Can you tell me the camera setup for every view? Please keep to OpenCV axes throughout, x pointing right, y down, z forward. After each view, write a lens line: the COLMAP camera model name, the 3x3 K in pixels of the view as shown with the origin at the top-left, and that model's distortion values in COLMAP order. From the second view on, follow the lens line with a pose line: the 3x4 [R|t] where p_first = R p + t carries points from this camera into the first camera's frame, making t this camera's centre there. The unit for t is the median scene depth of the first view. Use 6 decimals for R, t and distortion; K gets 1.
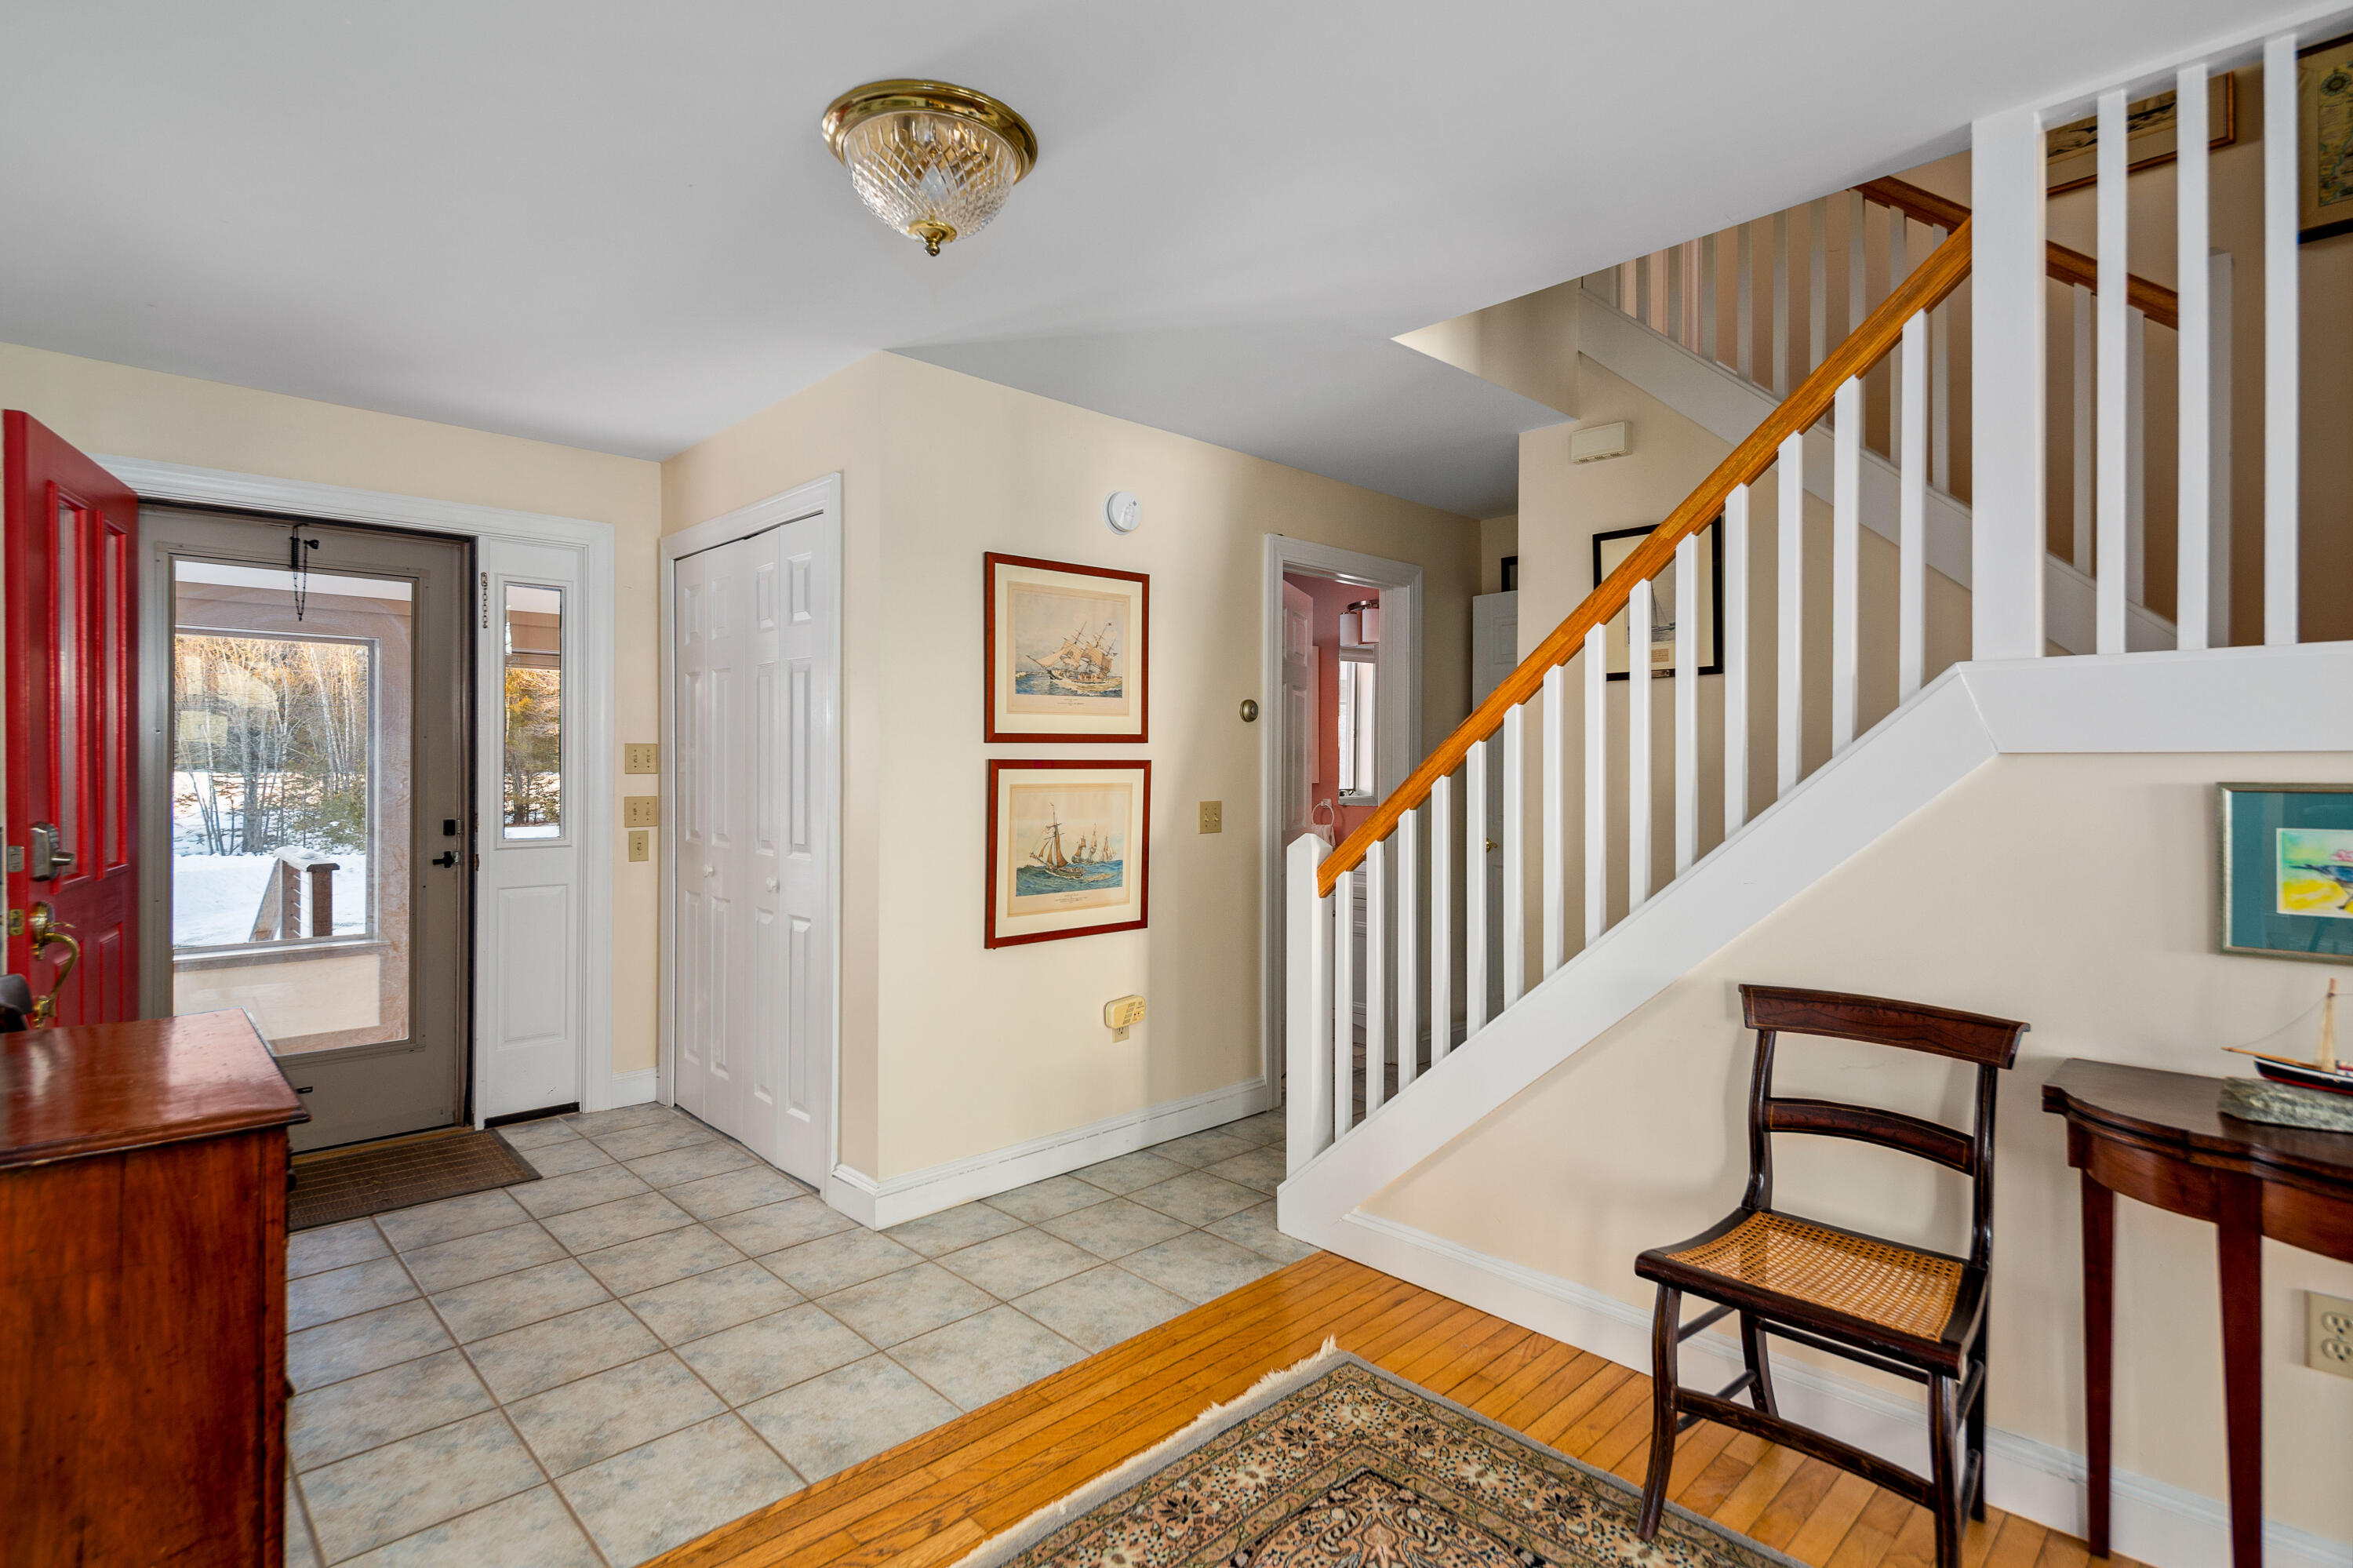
lens RADIAL K [[1157.2, 0, 1146.0], [0, 1157.2, 764.5], [0, 0, 1]] dist [0.001825, -0.001375]
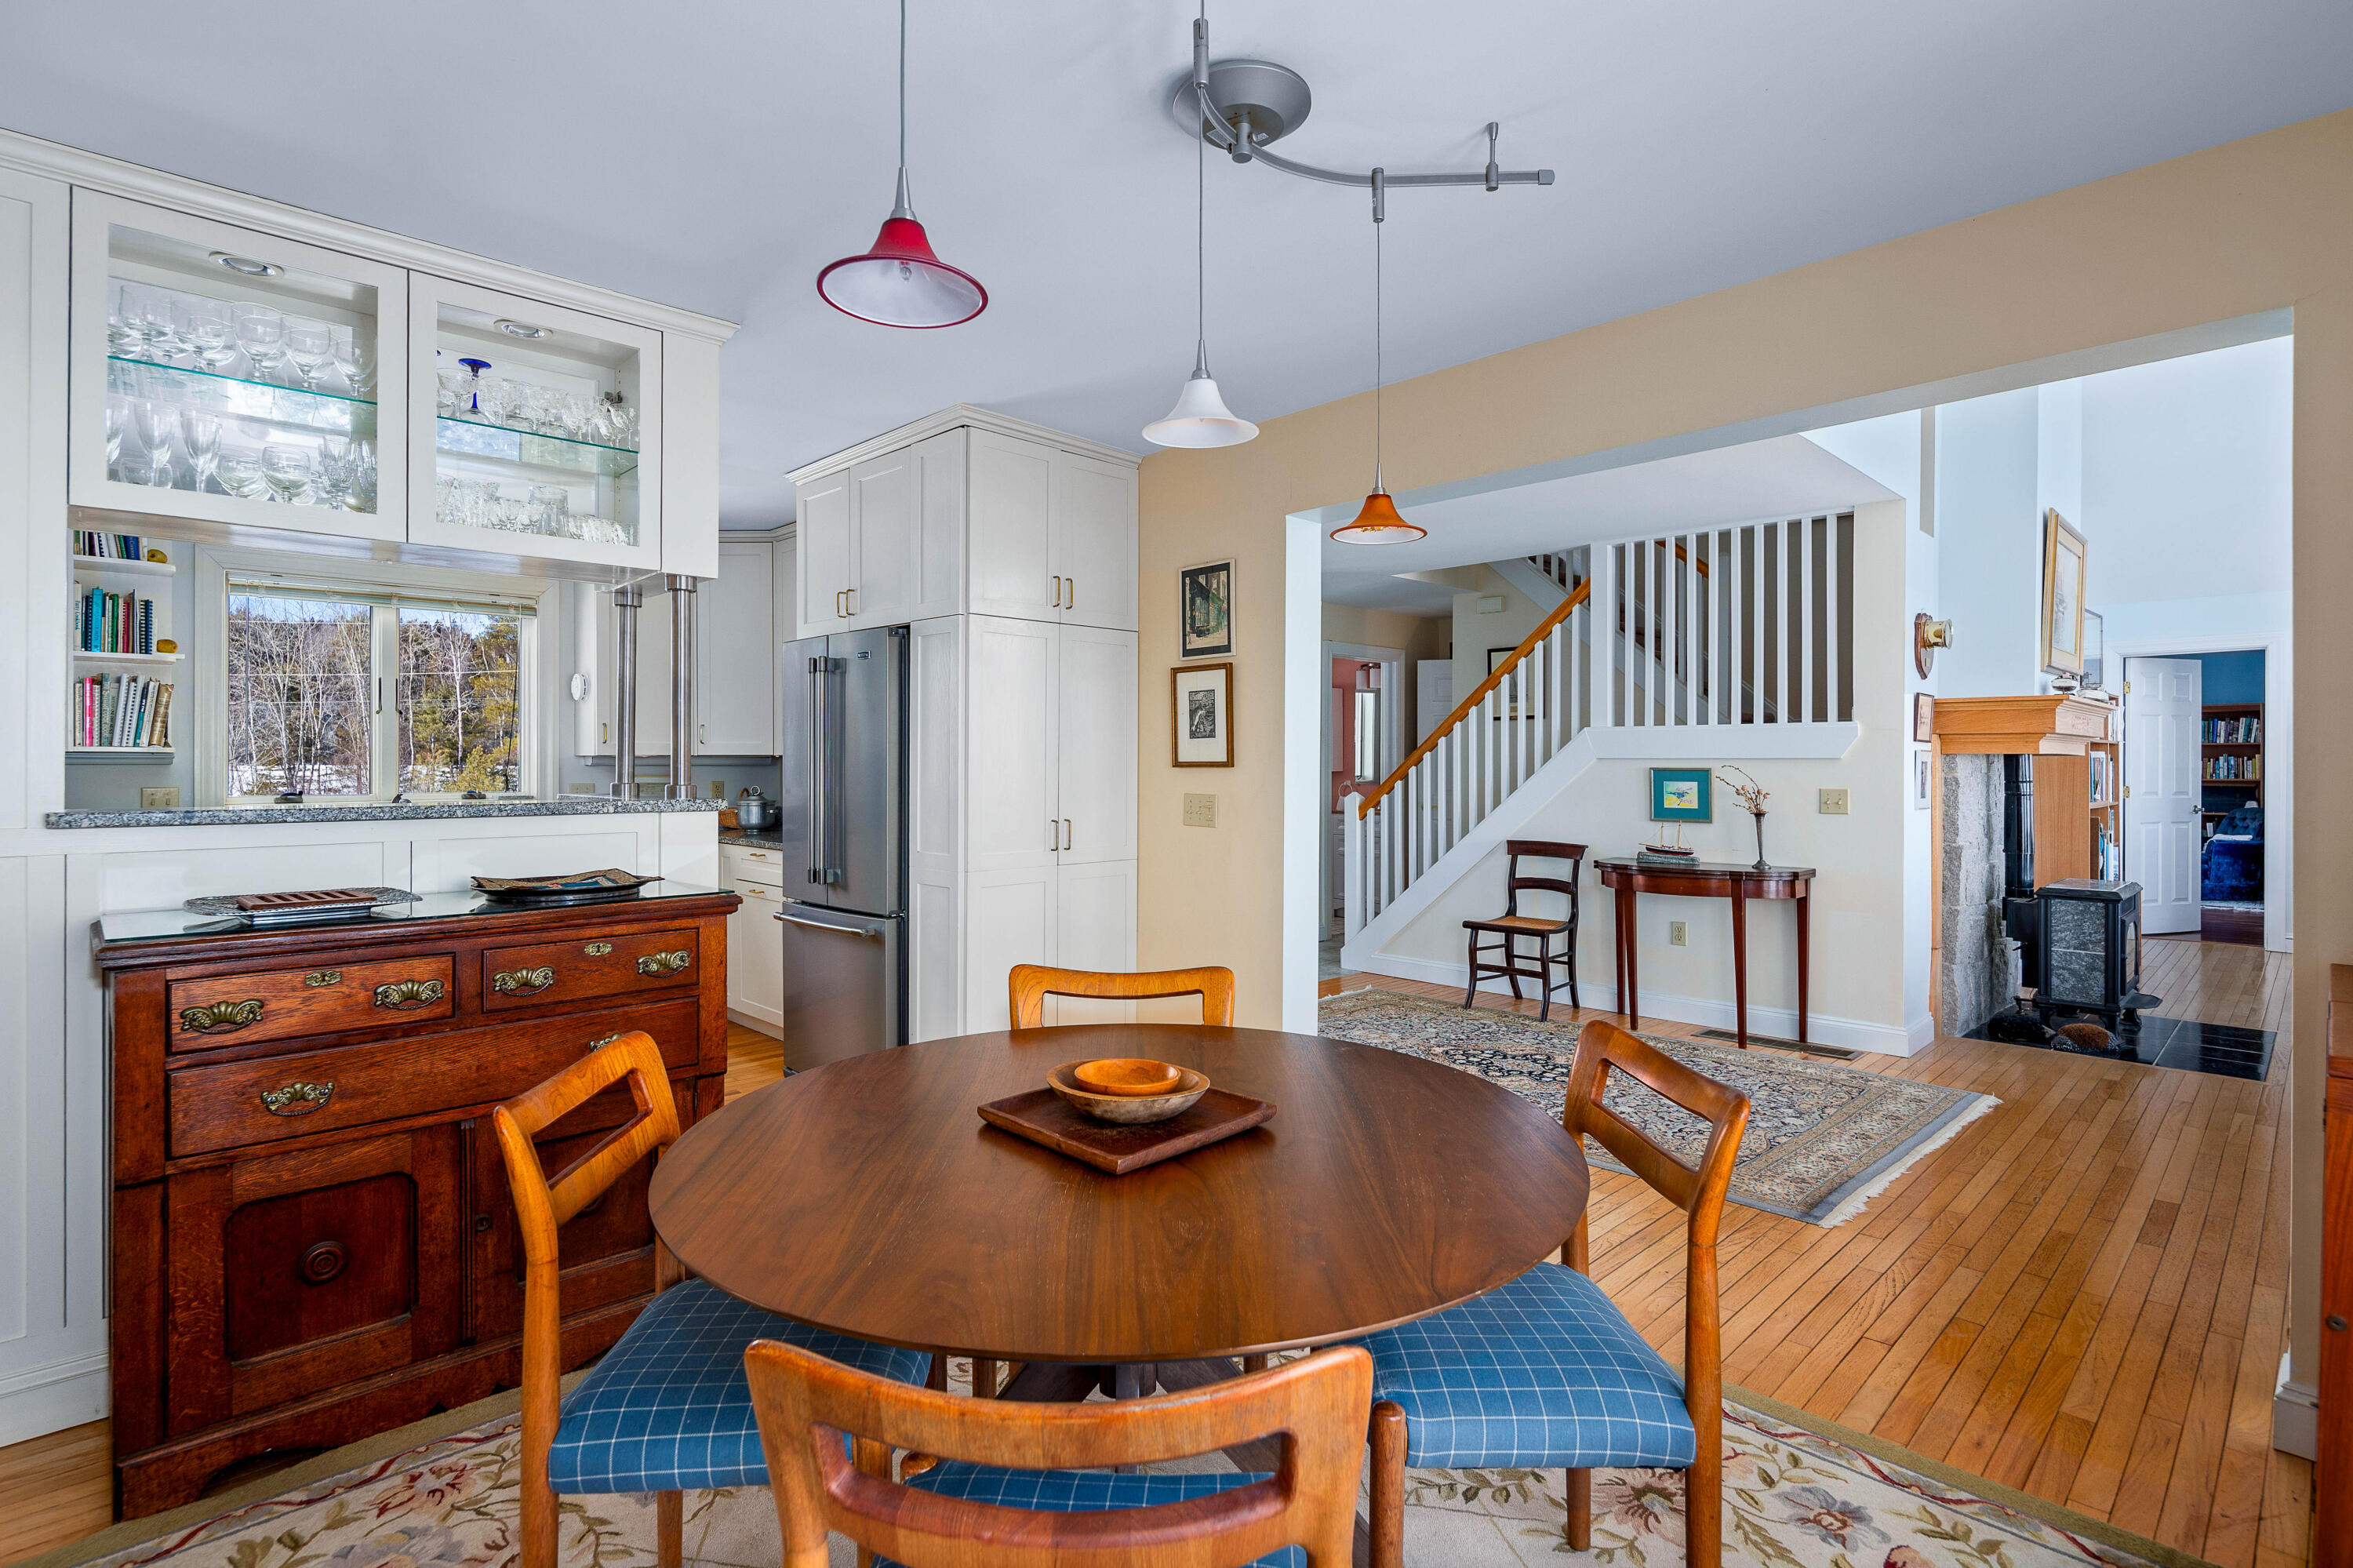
lens RADIAL K [[1097.8, 0, 1176.5], [0, 1097.8, 784.0], [0, 0, 1]] dist [0.001727, -0.000058]
pose [[0.999527, -0.003051, 0.030593, -0.262073], [0.002285, 0.999684, 0.025038, -0.008921], [-0.030660, -0.024956, 0.999218, -1.085629]]
